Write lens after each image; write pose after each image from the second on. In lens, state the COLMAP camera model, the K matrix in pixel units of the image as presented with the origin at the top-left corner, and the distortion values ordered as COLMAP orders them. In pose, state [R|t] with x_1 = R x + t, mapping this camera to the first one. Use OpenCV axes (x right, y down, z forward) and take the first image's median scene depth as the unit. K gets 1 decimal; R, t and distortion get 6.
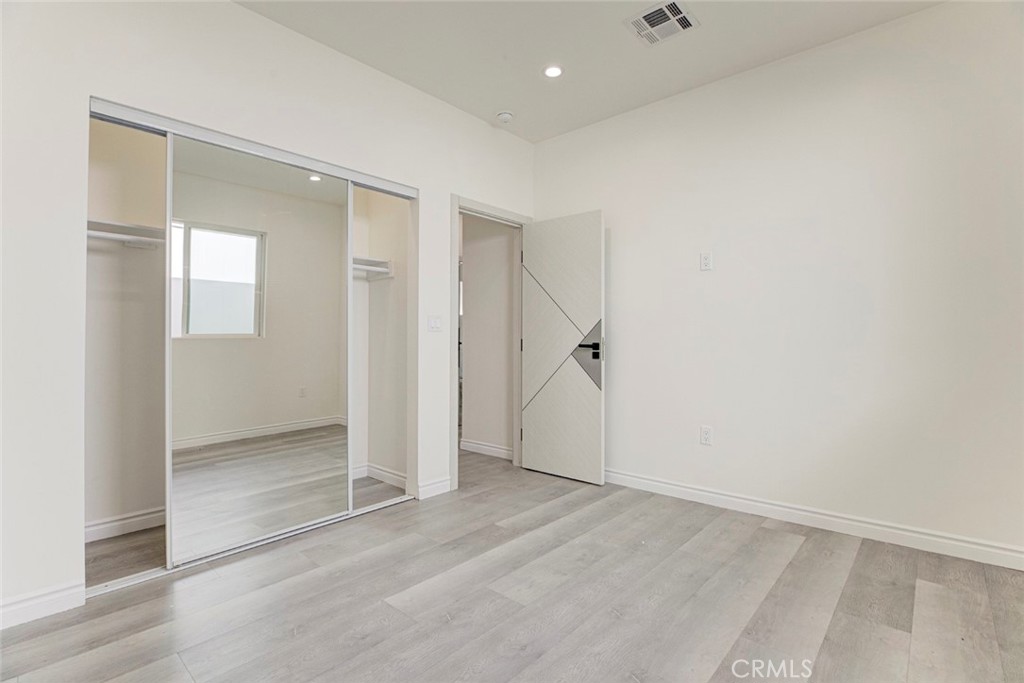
lens RADIAL K [[468.2, 0, 511.5], [0, 468.2, 339.7], [0, 0, 1]] dist [-0.000490, 0.001423]
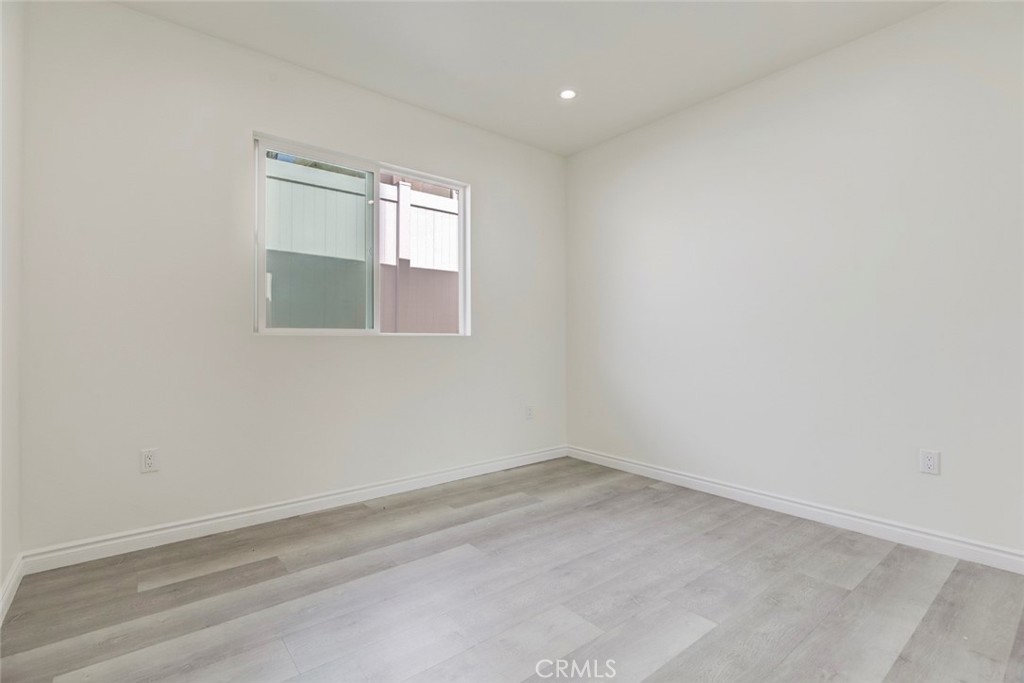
lens RADIAL K [[468.2, 0, 512.3], [0, 468.2, 340.8], [0, 0, 1]] dist [-0.000490, 0.001423]
pose [[-0.986981, 0.002307, 0.160822, -0.031170], [0.001755, 0.999992, -0.003570, 0.014245], [-0.160829, -0.003241, -0.986977, 2.094988]]
